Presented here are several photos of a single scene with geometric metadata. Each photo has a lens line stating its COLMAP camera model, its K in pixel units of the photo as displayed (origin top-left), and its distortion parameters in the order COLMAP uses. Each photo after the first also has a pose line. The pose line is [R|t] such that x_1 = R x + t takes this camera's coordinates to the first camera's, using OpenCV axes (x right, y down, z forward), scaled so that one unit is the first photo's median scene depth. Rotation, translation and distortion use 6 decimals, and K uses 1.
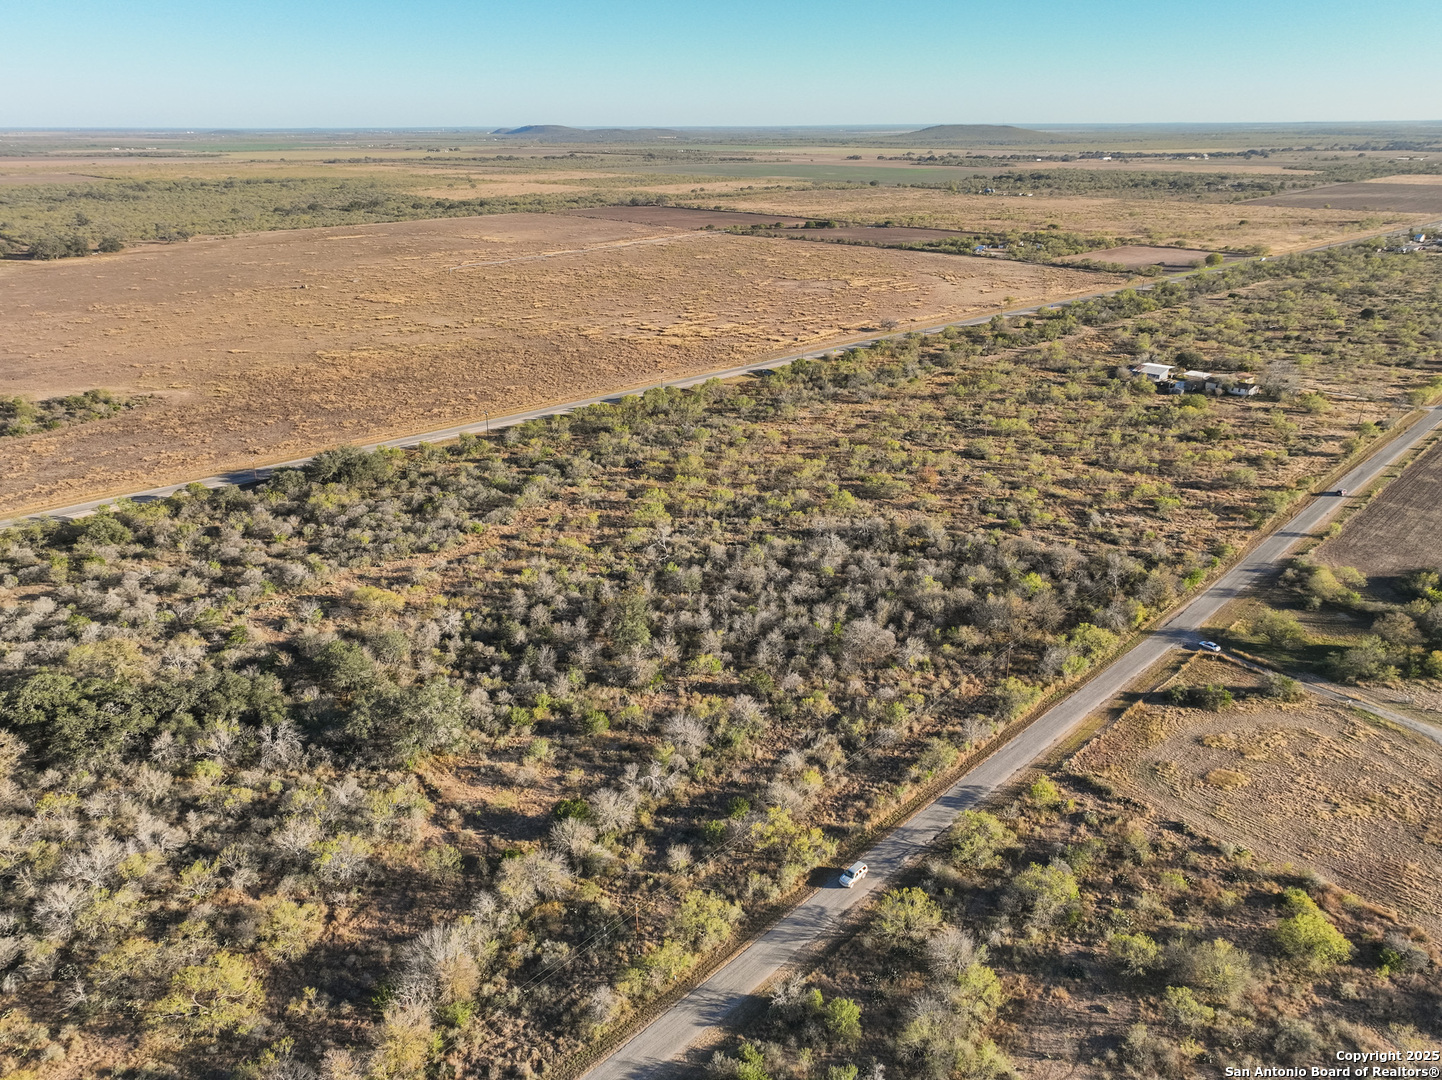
lens RADIAL K [[1015.1, 0, 721.0], [0, 1015.1, 540.0], [0, 0, 1]] dist [0.009247, 0.010289]
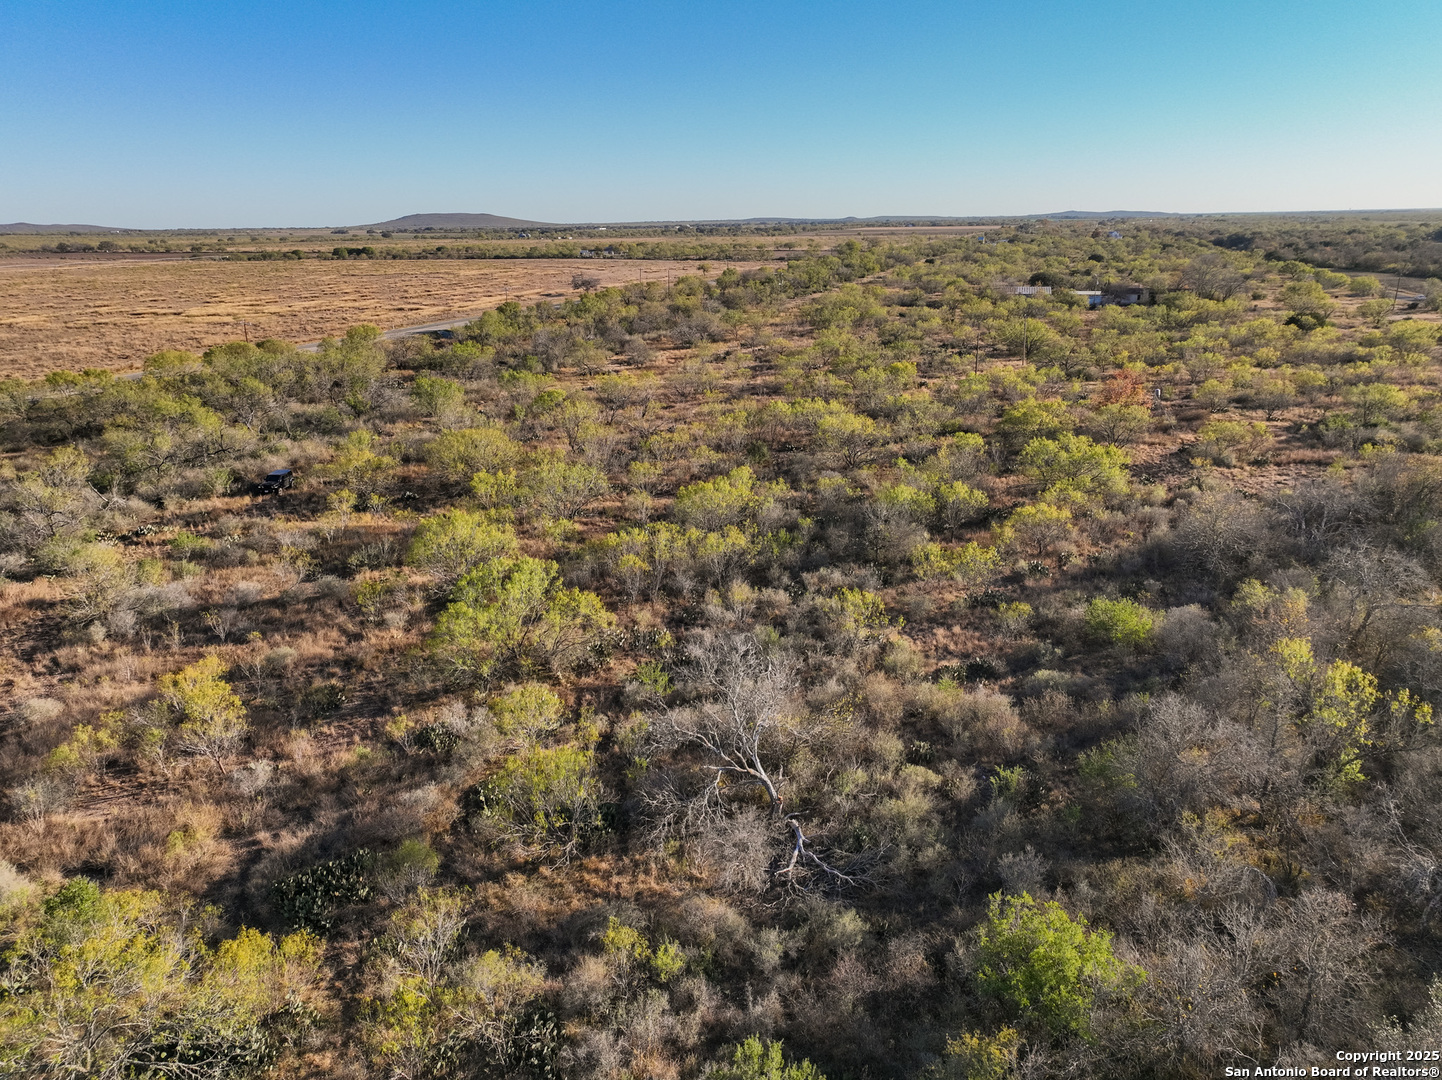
lens RADIAL K [[1015.1, 0, 721.0], [0, 1015.1, 540.0], [0, 0, 1]] dist [0.009247, 0.010289]
pose [[0.883424, -0.152492, 0.443066, -0.160547], [0.191673, 0.980439, -0.044734, -0.030460], [-0.427578, 0.124443, 0.895372, 1.061944]]
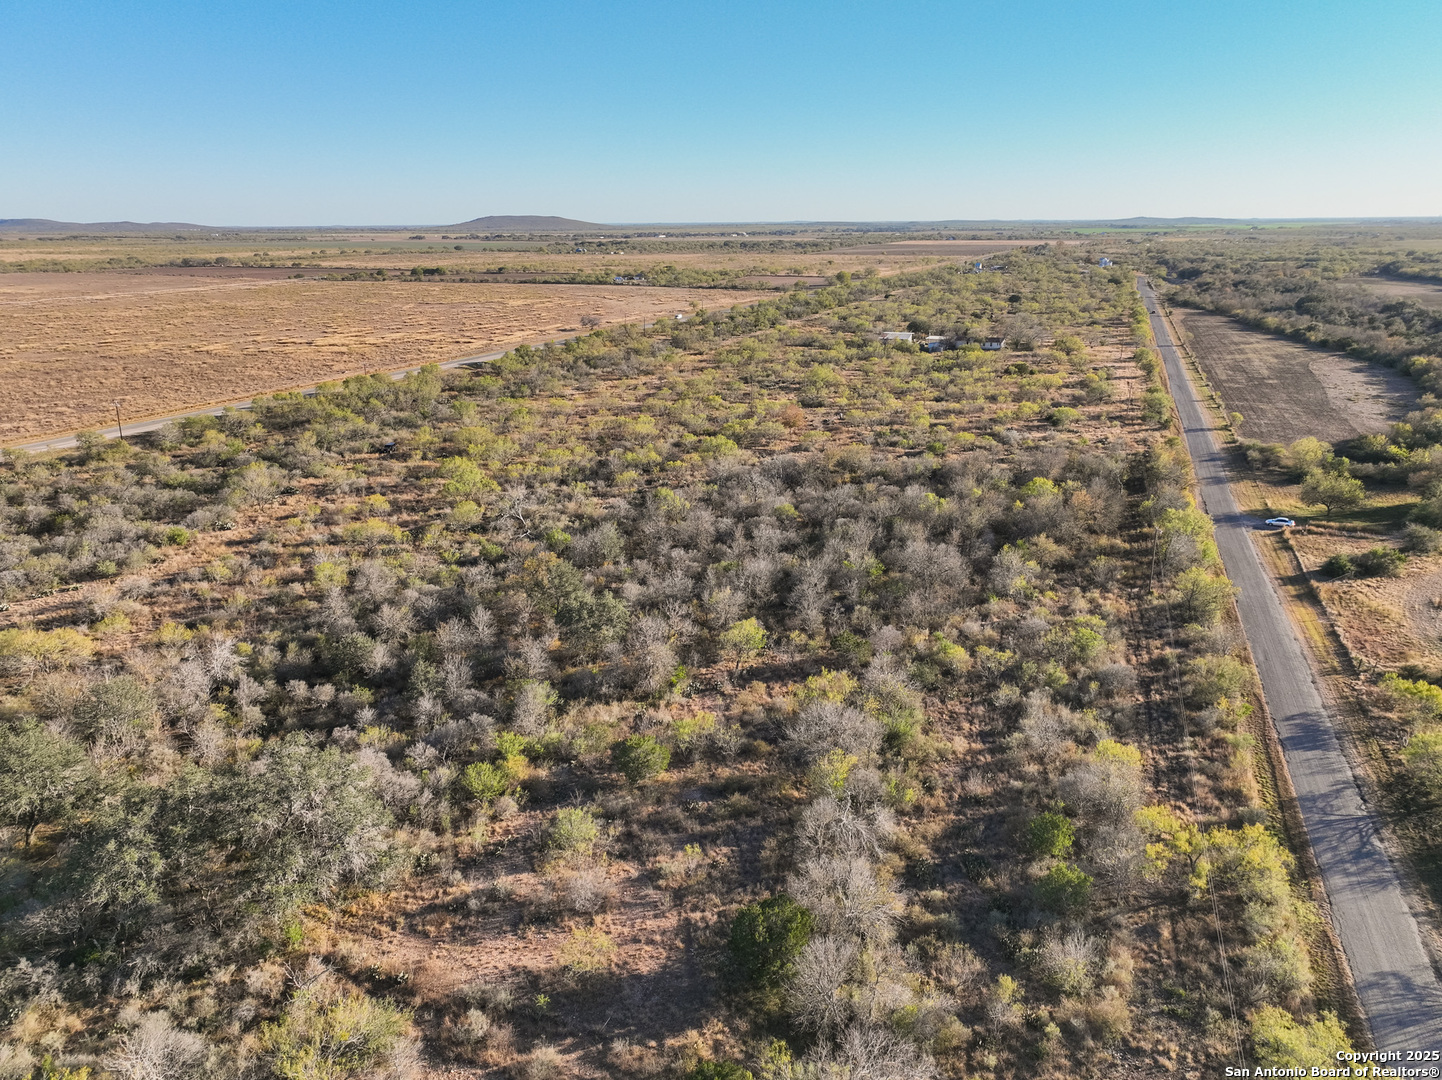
lens RADIAL K [[1015.1, 0, 721.0], [0, 1015.1, 540.0], [0, 0, 1]] dist [0.009247, 0.010289]
pose [[0.912517, -0.126713, 0.388918, -0.239901], [0.160251, 0.985549, -0.054895, 0.094970], [-0.376342, 0.112417, 0.919635, 0.451965]]
